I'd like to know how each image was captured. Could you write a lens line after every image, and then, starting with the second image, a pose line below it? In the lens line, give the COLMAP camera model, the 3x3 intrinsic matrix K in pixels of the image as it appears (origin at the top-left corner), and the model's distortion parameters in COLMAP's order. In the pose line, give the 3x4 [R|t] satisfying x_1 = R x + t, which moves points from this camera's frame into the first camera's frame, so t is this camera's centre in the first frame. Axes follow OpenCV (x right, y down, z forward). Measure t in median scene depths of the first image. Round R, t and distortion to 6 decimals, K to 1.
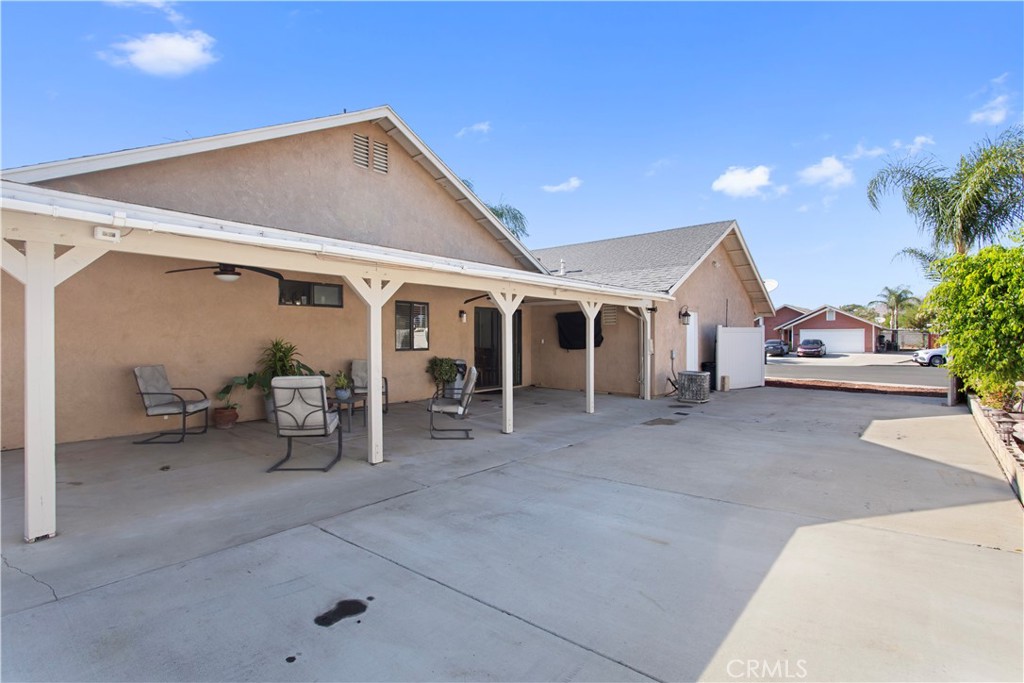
lens RADIAL K [[488.1, 0, 508.4], [0, 488.1, 337.9], [0, 0, 1]] dist [-0.005586, -0.000619]
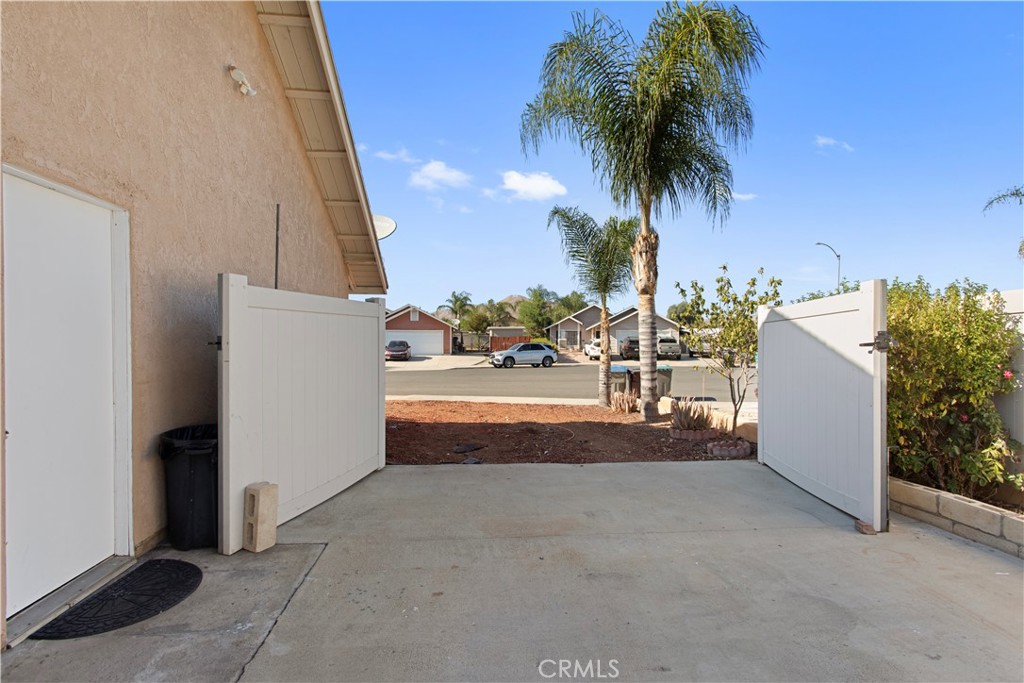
lens RADIAL K [[488.1, 0, 514.8], [0, 488.1, 342.4], [0, 0, 1]] dist [-0.005586, -0.000619]
pose [[0.680560, 0.001483, 0.732691, 0.348945], [-0.006004, 0.999976, 0.003552, 0.004833], [-0.732668, -0.006816, 0.680552, 0.732497]]
